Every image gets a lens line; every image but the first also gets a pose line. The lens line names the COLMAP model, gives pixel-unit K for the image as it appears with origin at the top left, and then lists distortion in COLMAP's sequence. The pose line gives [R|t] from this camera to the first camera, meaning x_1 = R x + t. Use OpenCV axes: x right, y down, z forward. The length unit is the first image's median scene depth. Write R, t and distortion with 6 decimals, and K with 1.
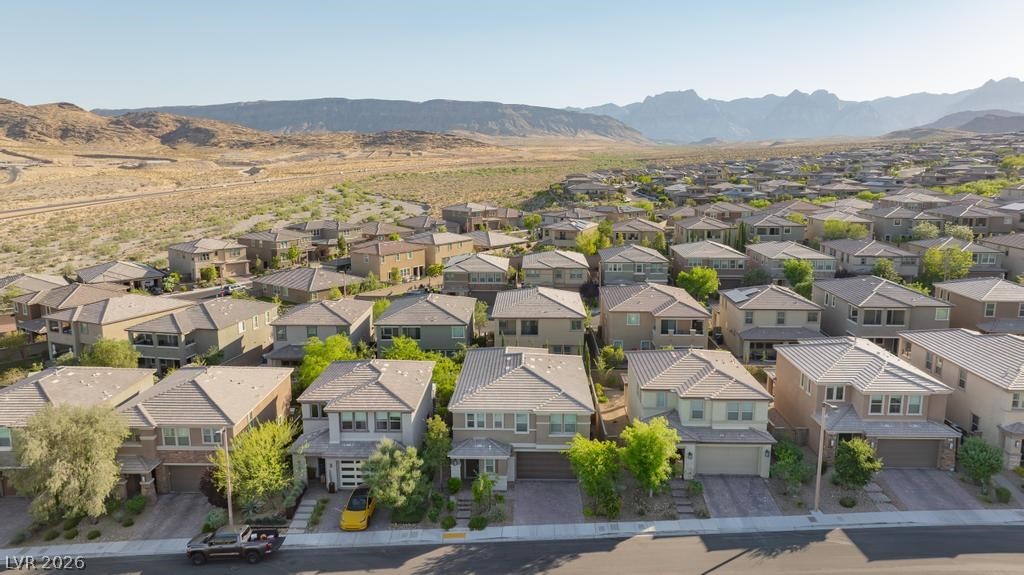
lens RADIAL K [[714.3, 0, 512.0], [0, 714.3, 287.5], [0, 0, 1]] dist [-0.016580, 0.000019]
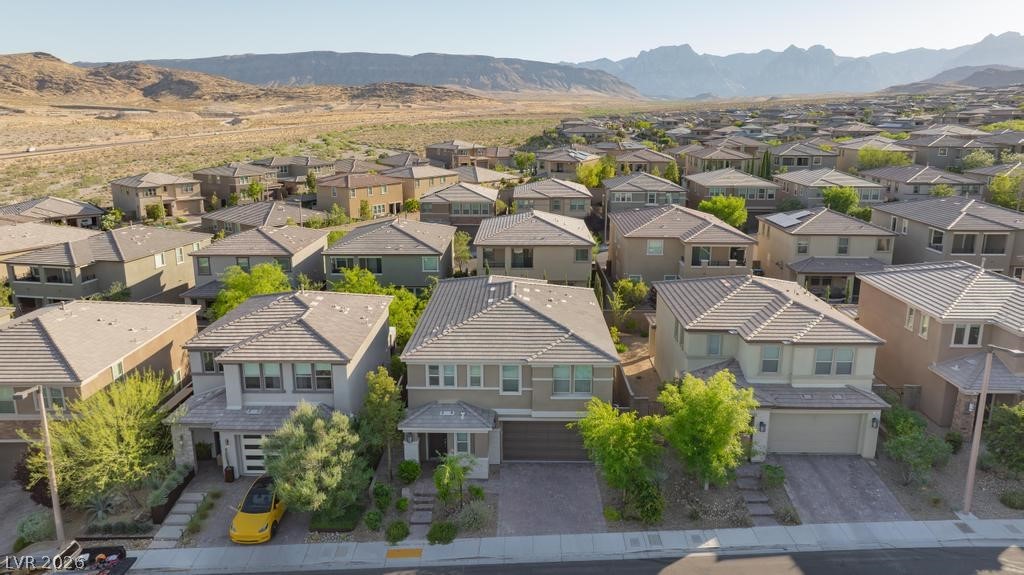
lens RADIAL K [[714.3, 0, 512.0], [0, 714.3, 287.5], [0, 0, 1]] dist [-0.016580, 0.000019]
pose [[0.999941, -0.000204, 0.010891, 0.006541], [-0.000434, 0.998282, 0.058588, 0.054024], [-0.010884, -0.058590, 0.998223, 0.279970]]
